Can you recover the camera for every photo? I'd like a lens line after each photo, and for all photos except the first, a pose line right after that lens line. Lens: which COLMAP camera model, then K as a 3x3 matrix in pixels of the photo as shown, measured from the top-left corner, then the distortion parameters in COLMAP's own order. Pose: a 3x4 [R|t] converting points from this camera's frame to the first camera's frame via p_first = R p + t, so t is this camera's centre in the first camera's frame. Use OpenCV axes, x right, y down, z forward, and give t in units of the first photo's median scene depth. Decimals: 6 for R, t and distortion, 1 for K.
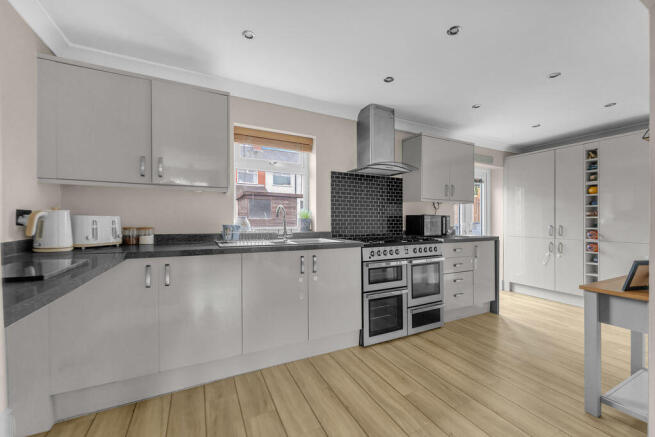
lens RADIAL K [[264.8, 0, 327.6], [0, 264.8, 221.6], [0, 0, 1]] dist [-0.002304, -0.000354]
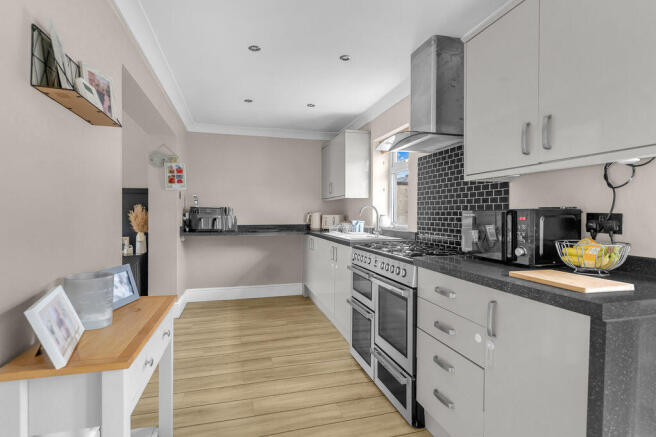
lens RADIAL K [[314.6, 0, 328.0], [0, 314.6, 218.5], [0, 0, 1]] dist [-0.000826, -0.000015]
pose [[-0.165825, 0.012073, -0.986081, 1.155176], [-0.004665, 0.999904, 0.013027, -0.018009], [0.986144, 0.006760, -0.165753, 1.017317]]
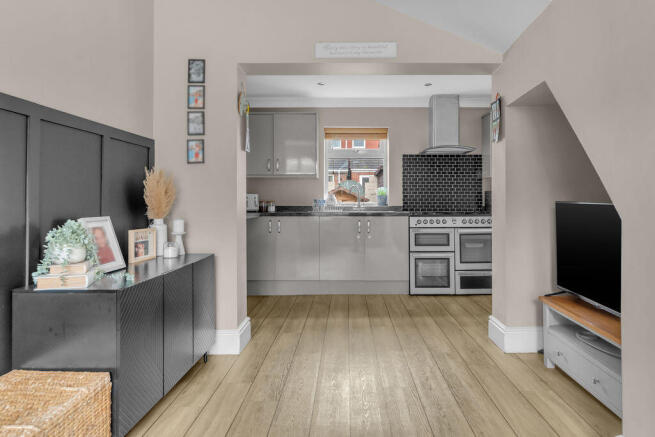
lens RADIAL K [[430.5, 0, 329.2], [0, 430.5, 193.0], [0, 0, 1]] dist [-0.000813, -0.000058]
pose [[0.879184, -0.014543, -0.476261, 0.723954], [-0.001772, 0.999427, -0.033791, 0.051028], [0.476479, 0.030553, 0.878655, -0.939545]]
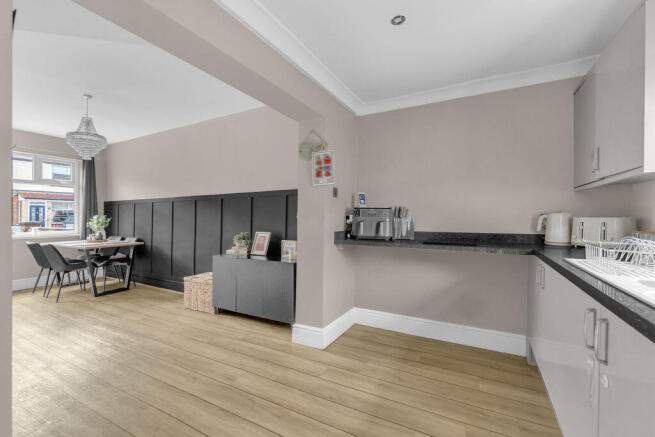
lens RADIAL K [[274.8, 0, 338.2], [0, 274.8, 220.8], [0, 0, 1]] dist [-0.000451, 0.000007]
pose [[-0.801292, 0.004199, -0.598259, 0.409229], [-0.004841, 0.999897, 0.013502, -0.013147], [0.598254, 0.013715, -0.801189, 0.919590]]
